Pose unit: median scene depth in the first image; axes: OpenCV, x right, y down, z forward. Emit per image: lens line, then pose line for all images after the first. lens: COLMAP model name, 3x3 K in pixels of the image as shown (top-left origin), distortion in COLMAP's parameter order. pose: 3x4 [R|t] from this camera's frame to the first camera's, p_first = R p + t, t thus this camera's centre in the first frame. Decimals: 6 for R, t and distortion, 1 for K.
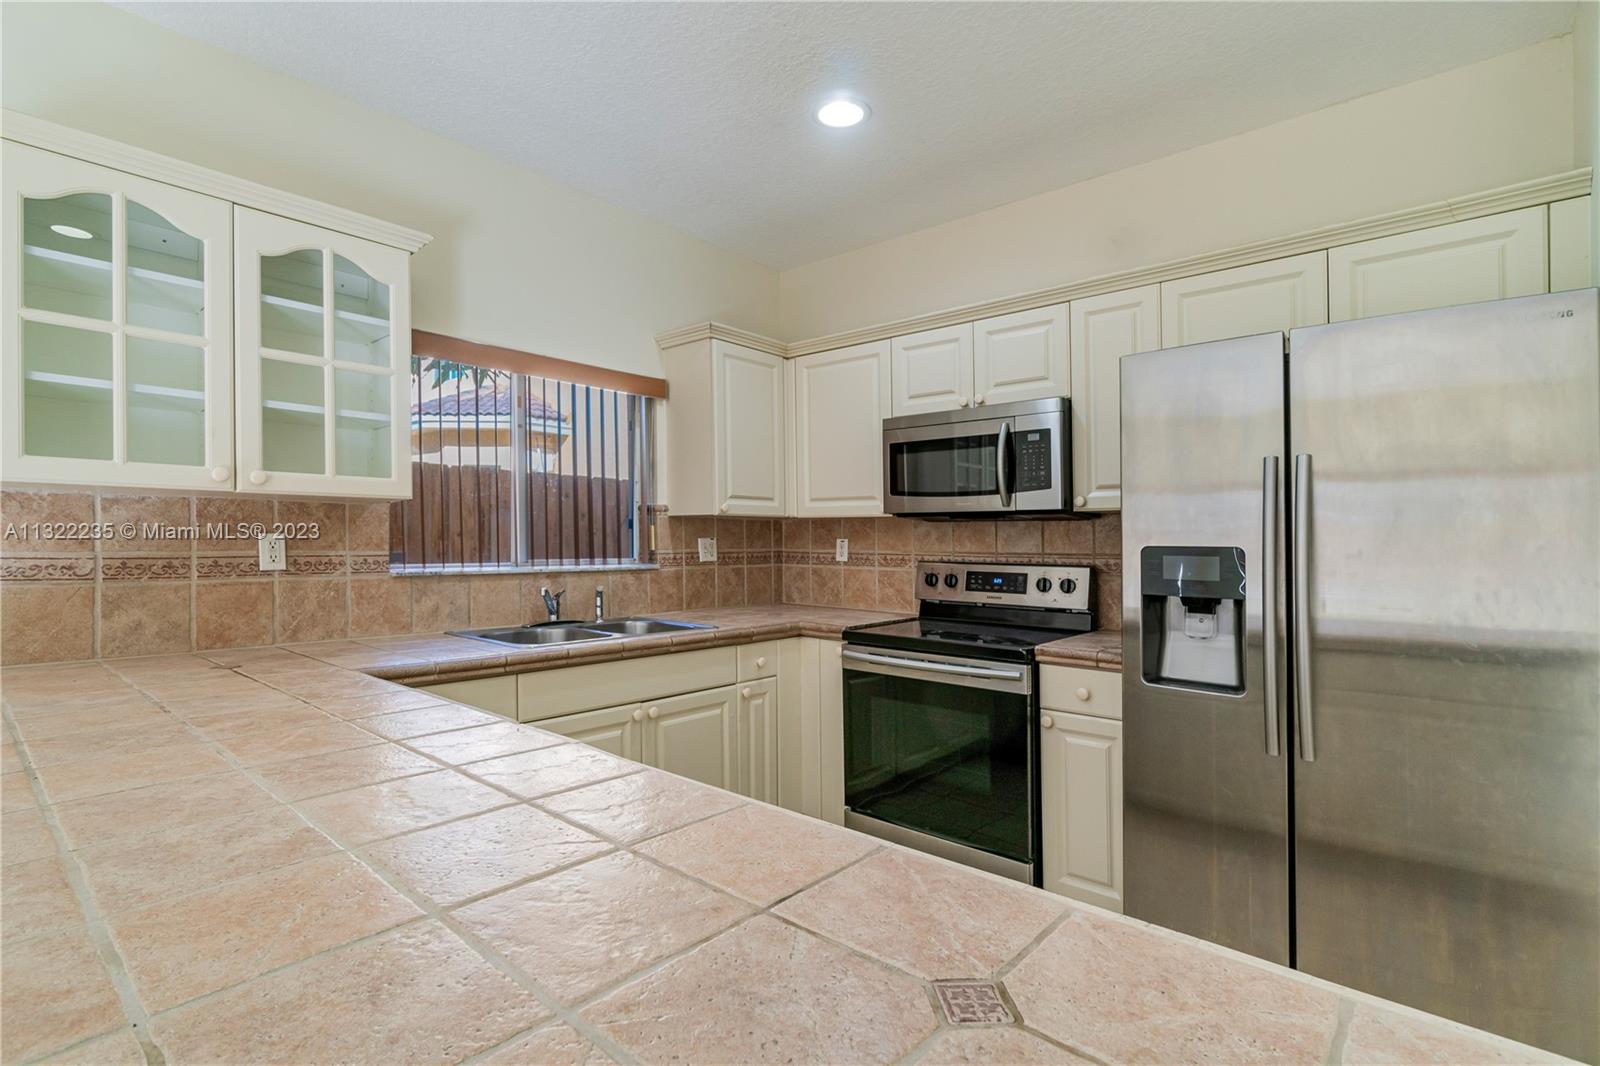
lens RADIAL K [[755.9, 0, 796.8], [0, 755.9, 536.3], [0, 0, 1]] dist [-0.005500, -0.000634]
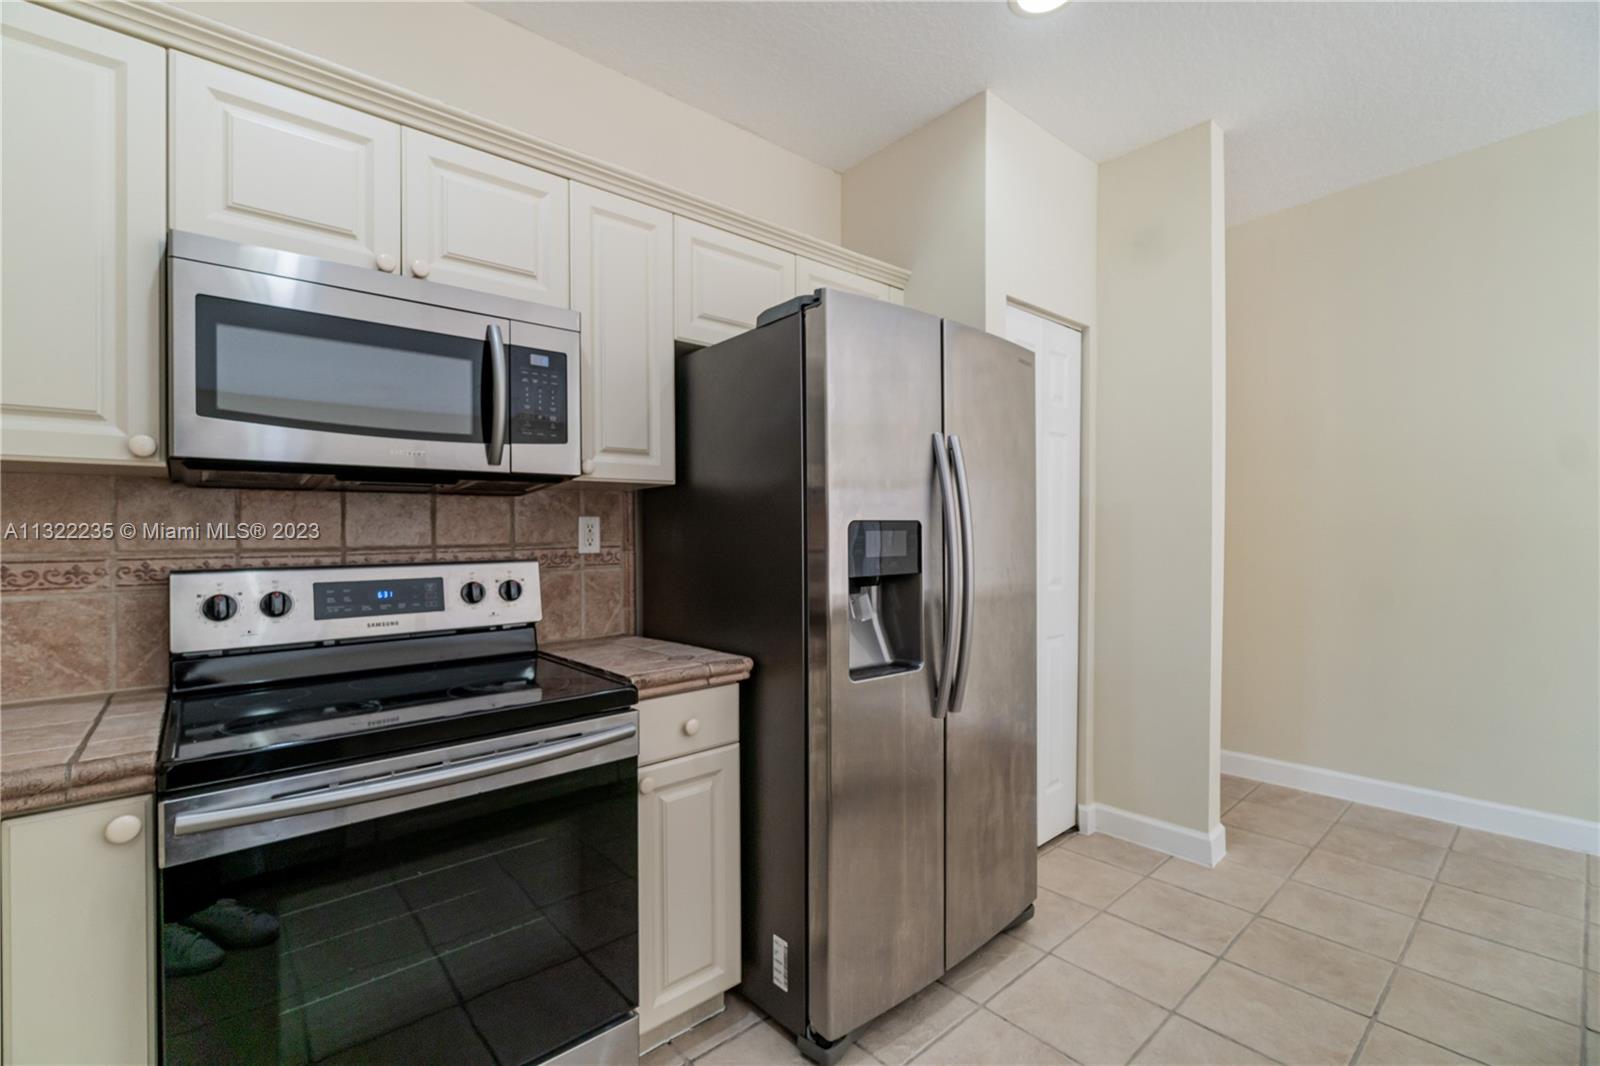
lens RADIAL K [[693.4, 0, 797.9], [0, 693.4, 534.4], [0, 0, 1]] dist [-0.013766, -0.000197]
pose [[0.141391, -0.002498, 0.989951, -0.343293], [0.015218, 0.999884, 0.000350, 0.028958], [-0.989837, 0.015015, 0.141412, 1.003823]]
